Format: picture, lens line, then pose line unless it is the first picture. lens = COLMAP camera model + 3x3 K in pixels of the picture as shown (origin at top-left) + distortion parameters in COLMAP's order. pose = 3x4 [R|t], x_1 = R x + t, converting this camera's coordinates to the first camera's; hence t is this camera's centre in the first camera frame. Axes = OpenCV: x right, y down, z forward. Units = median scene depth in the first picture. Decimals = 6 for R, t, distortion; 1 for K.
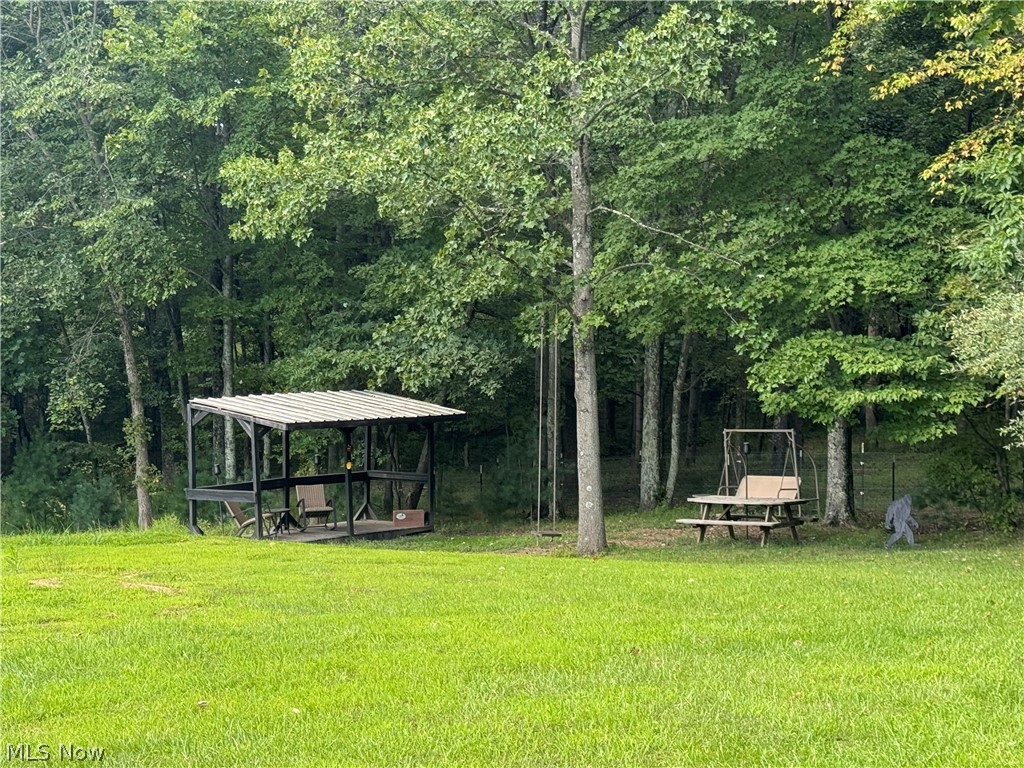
lens RADIAL K [[1882.0, 0, 511.9], [0, 1882.0, 384.9], [0, 0, 1]] dist [-0.039545, 0.000000]
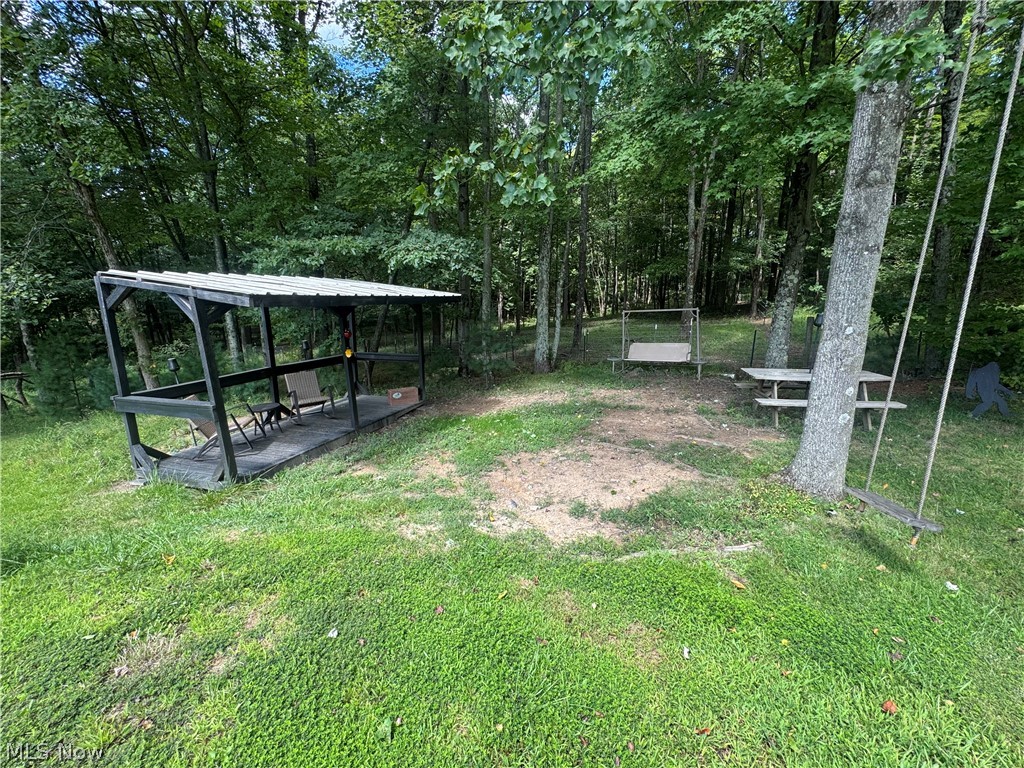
lens RADIAL K [[411.5, 0, 513.5], [0, 411.5, 410.1], [0, 0, 1]] dist [0.000135, -0.000638]
pose [[0.926857, -0.100334, 0.361759, -0.083424], [0.016277, 0.973458, 0.228287, 0.025089], [-0.375062, -0.205701, 0.903889, 0.758327]]
